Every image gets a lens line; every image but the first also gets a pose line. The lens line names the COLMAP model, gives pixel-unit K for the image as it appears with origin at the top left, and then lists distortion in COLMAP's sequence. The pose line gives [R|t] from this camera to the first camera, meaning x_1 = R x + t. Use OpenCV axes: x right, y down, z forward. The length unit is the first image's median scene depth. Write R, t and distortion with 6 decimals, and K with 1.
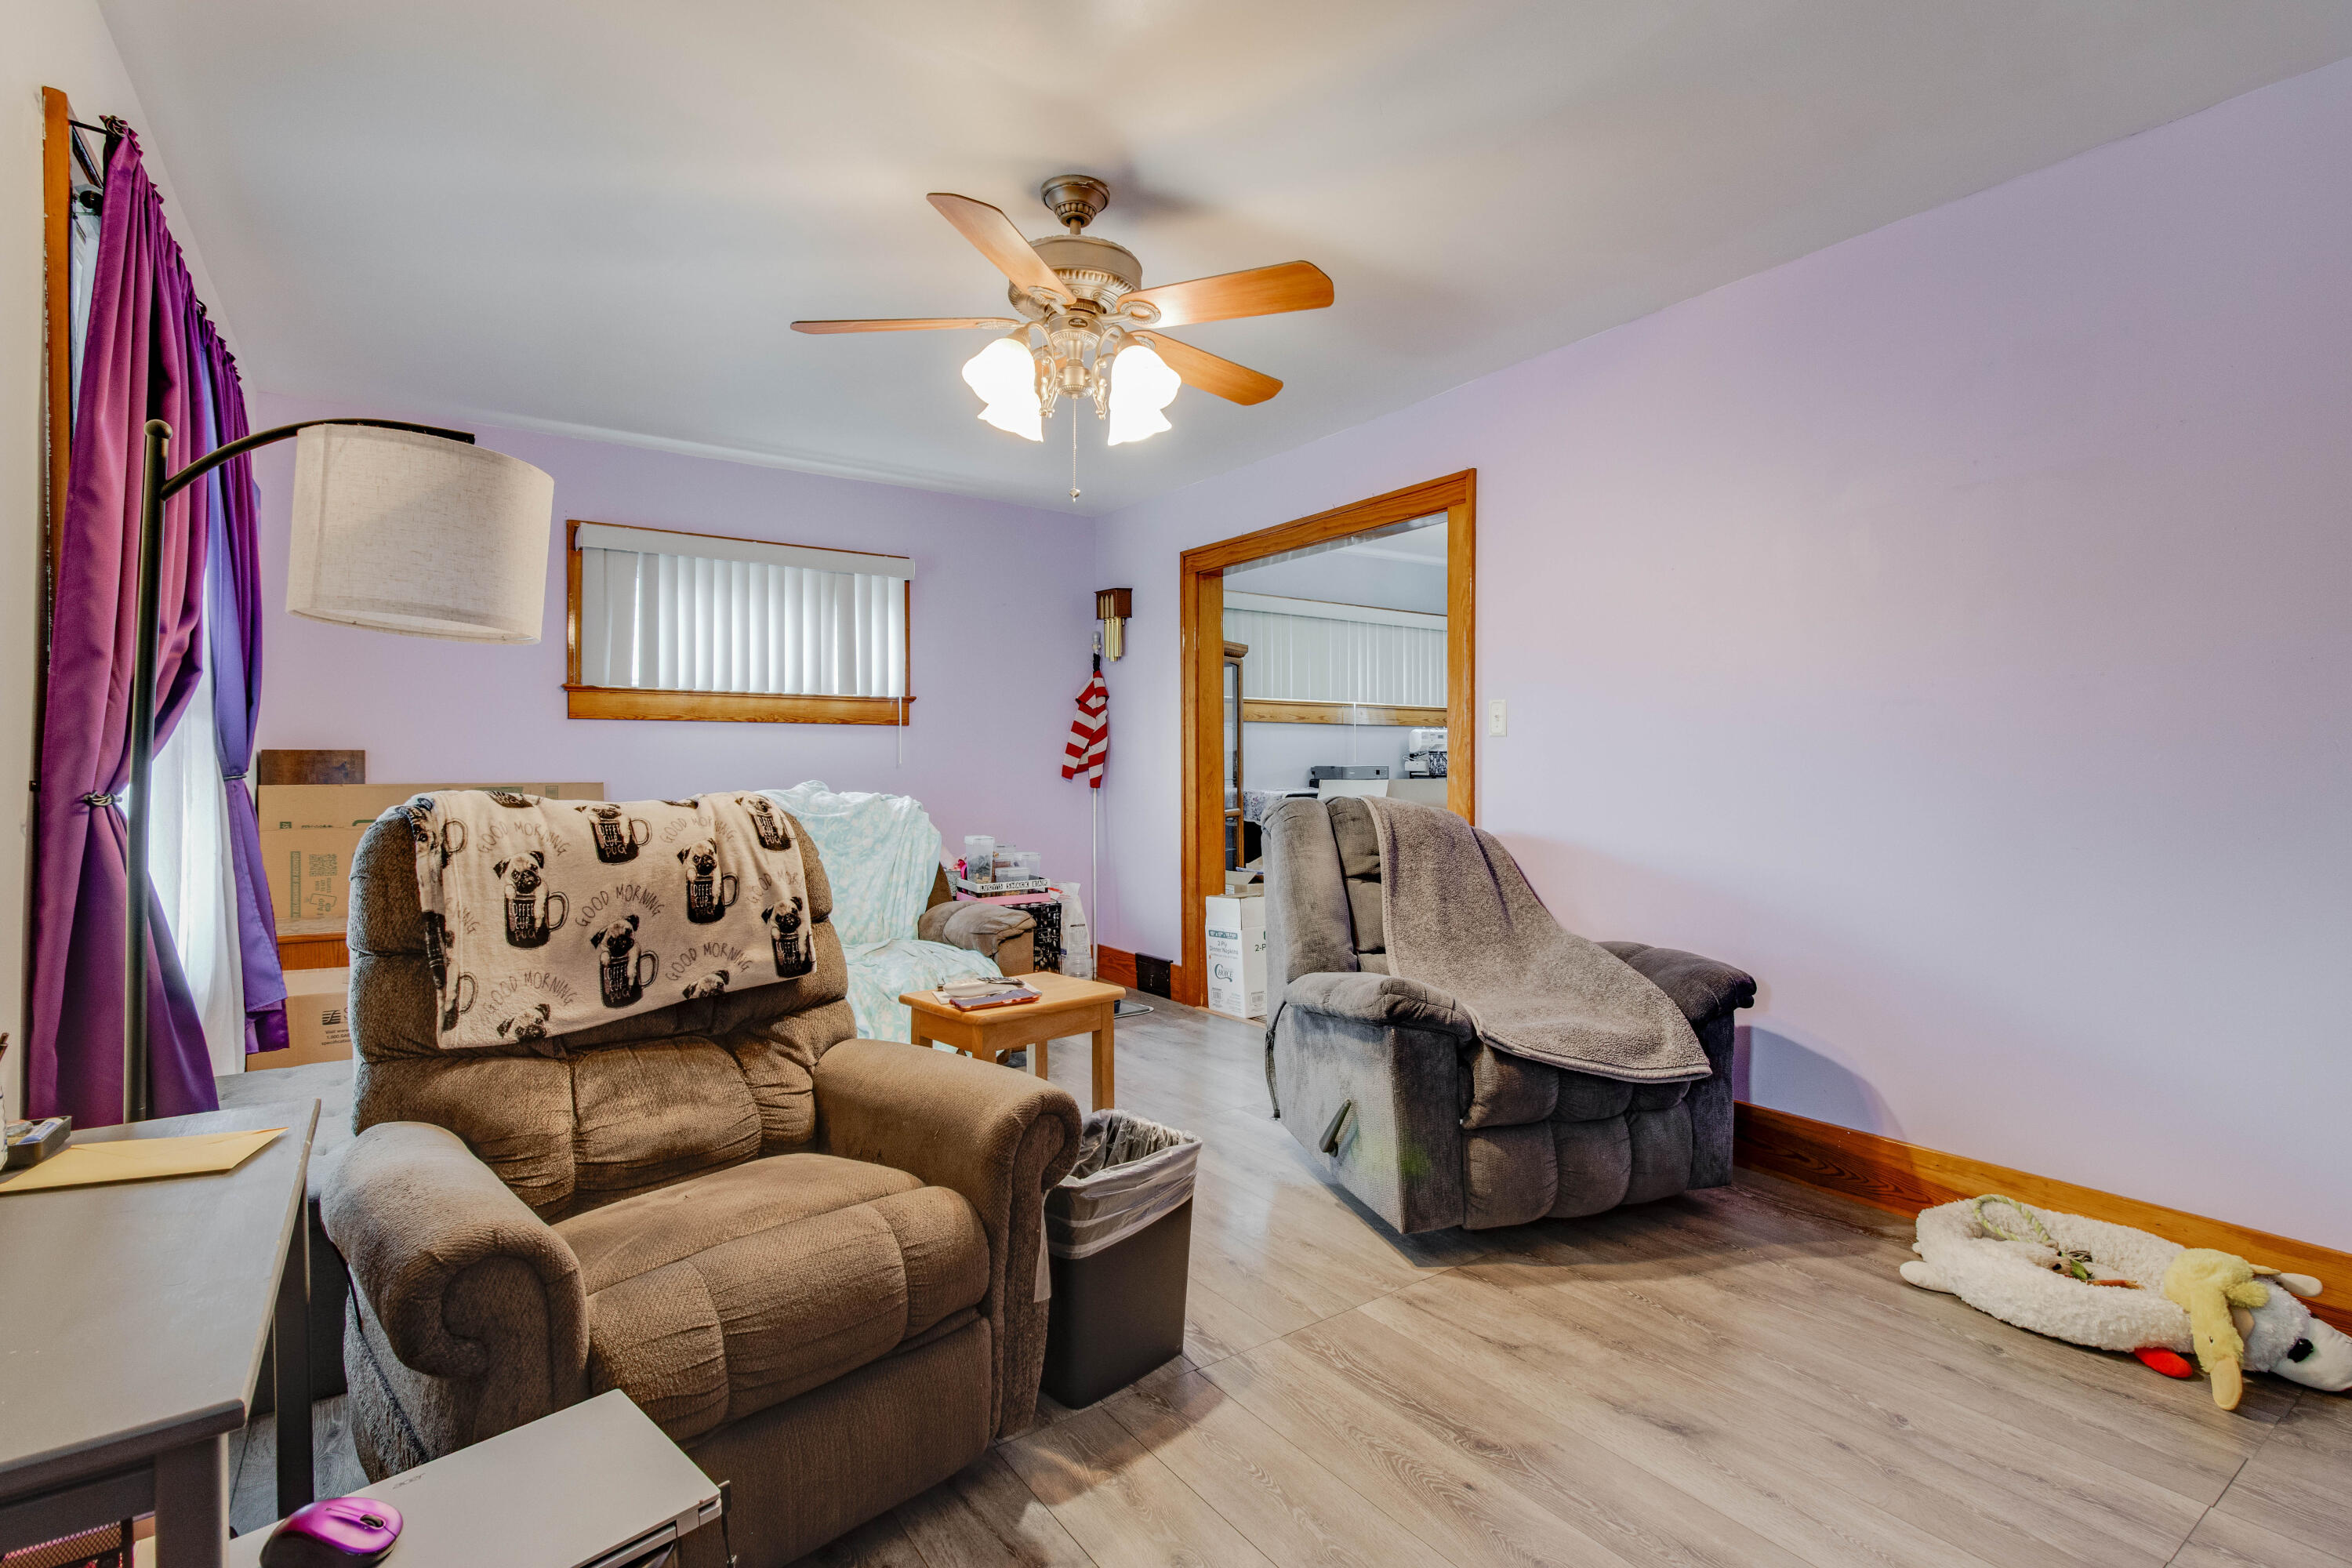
lens RADIAL K [[1114.0, 0, 1186.8], [0, 1114.0, 769.4], [0, 0, 1]] dist [0.003078, 0.000255]
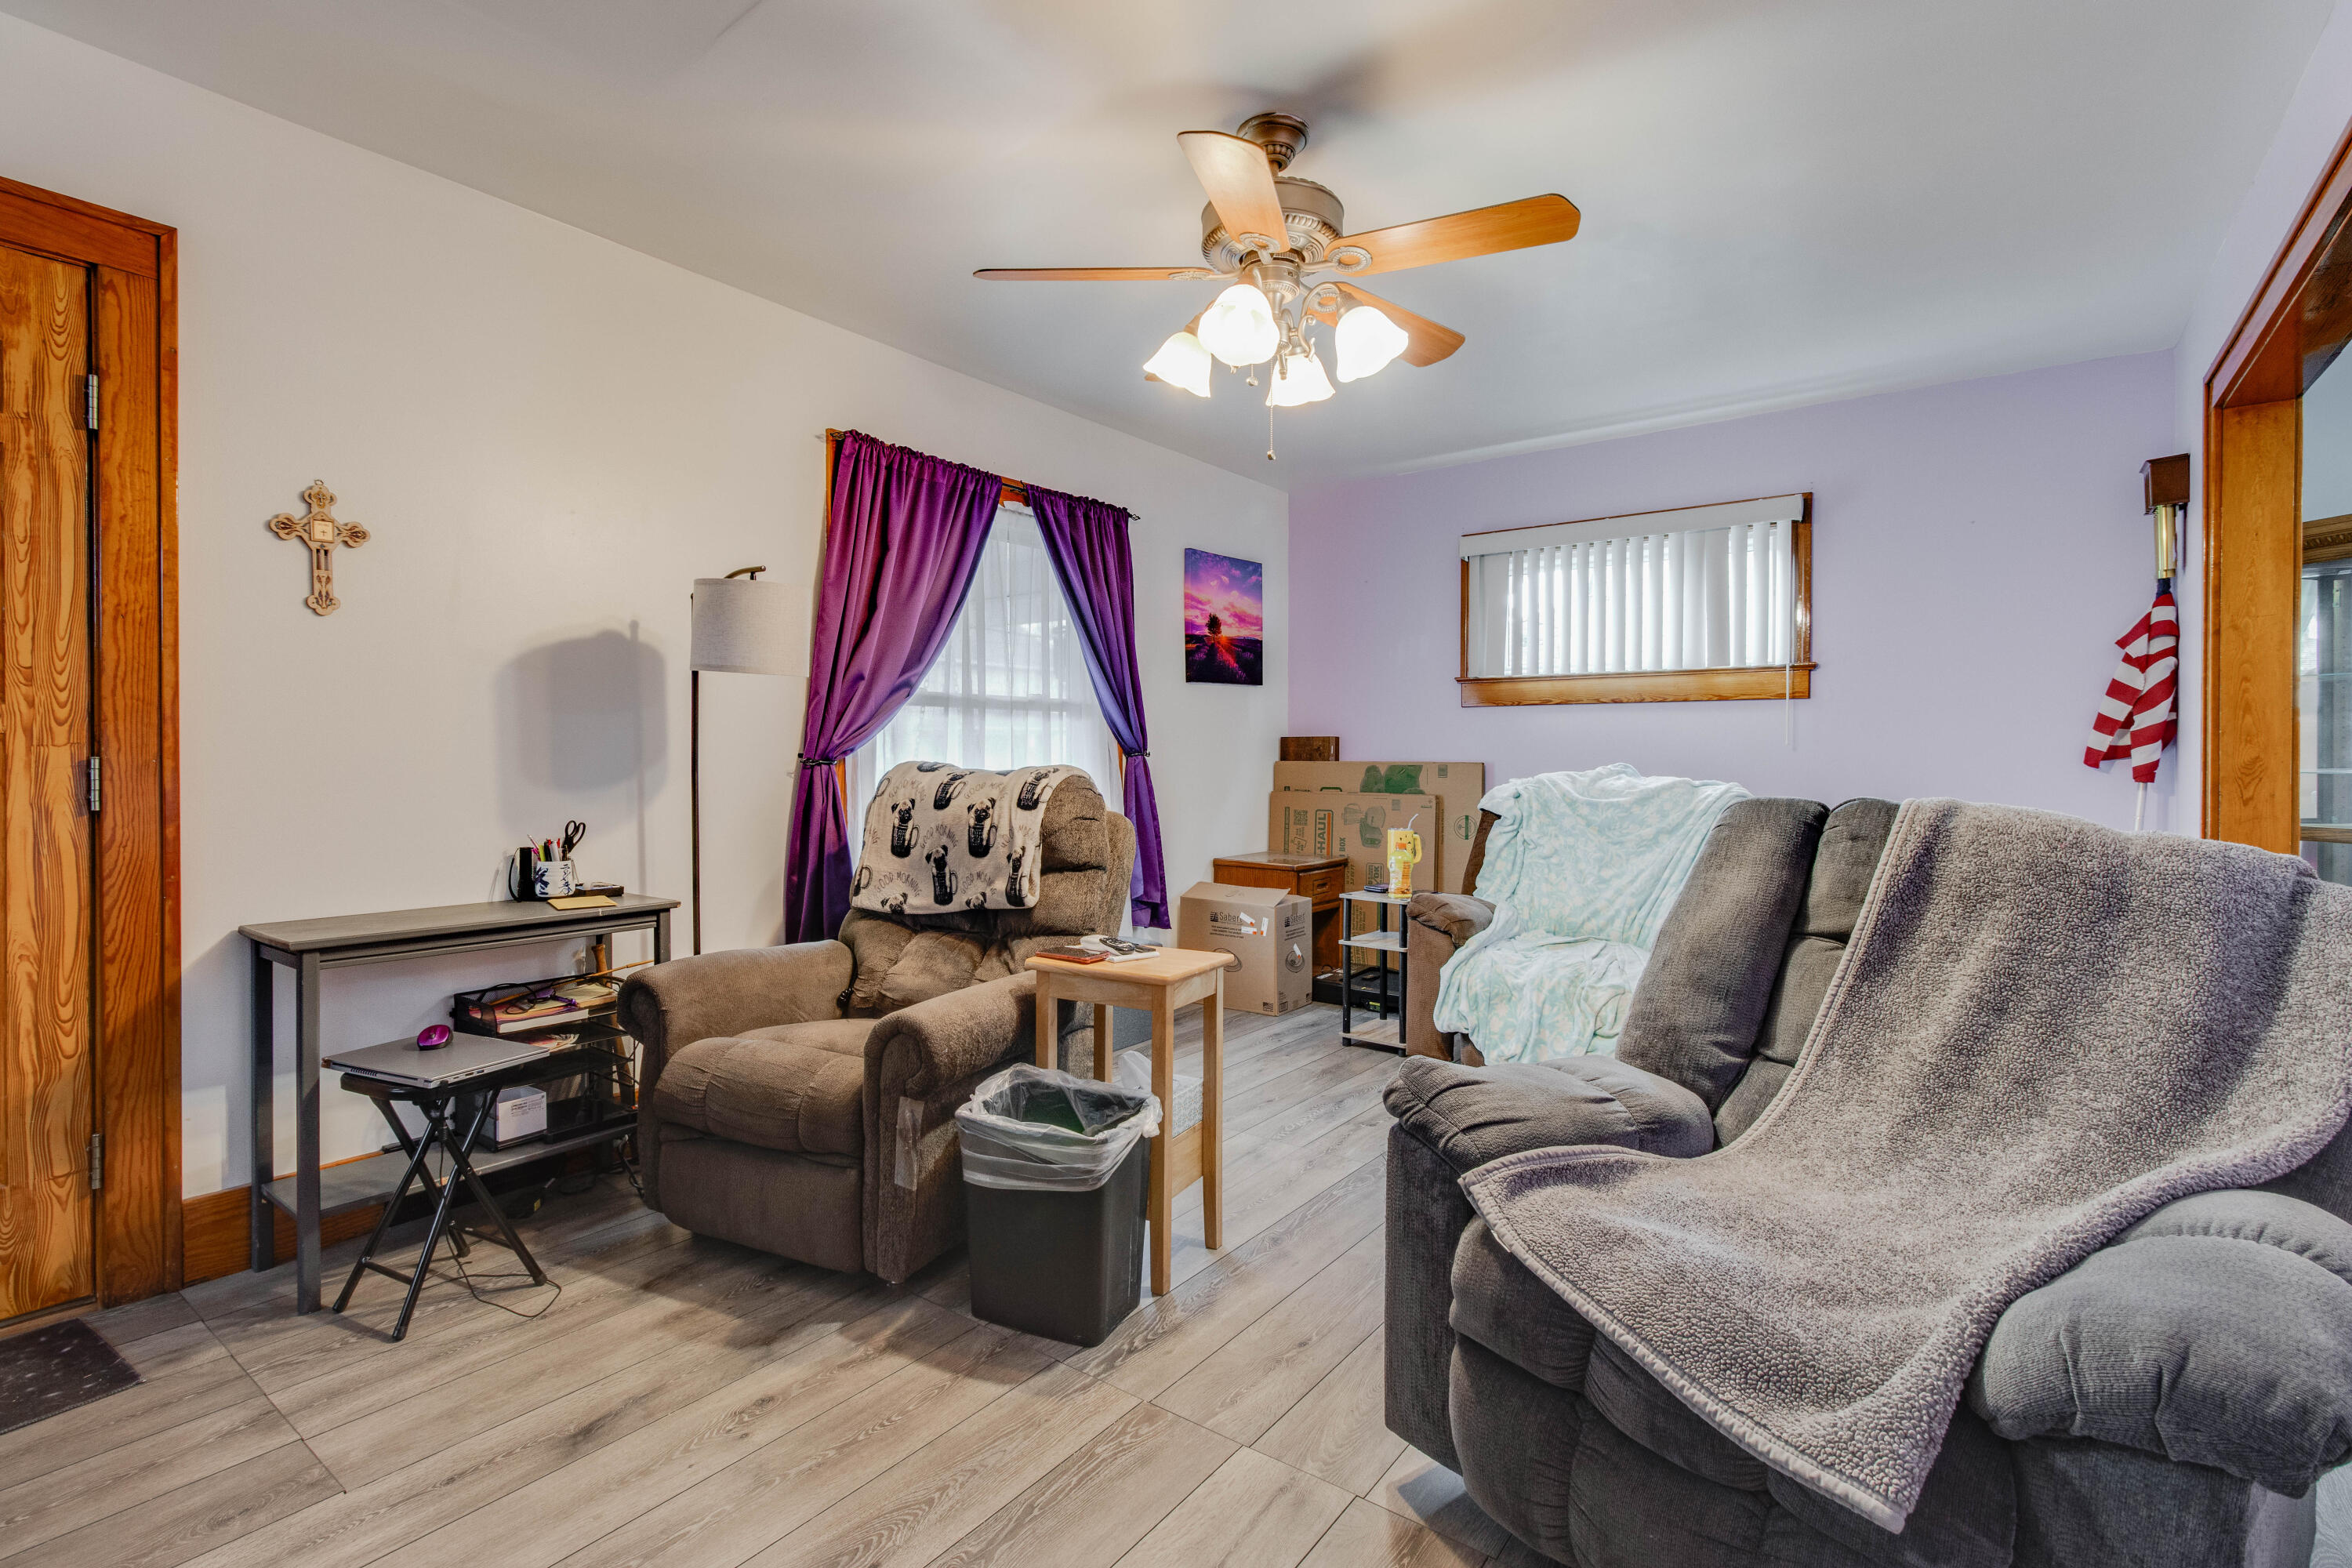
lens RADIAL K [[1085.5, 0, 1178.8], [0, 1085.5, 766.0], [0, 0, 1]] dist [-0.003230, 0.000119]
pose [[0.302727, 0.013575, -0.952981, 0.780723], [-0.003291, 0.999907, 0.013197, 0.002997], [0.953072, -0.000859, 0.302743, 0.675953]]
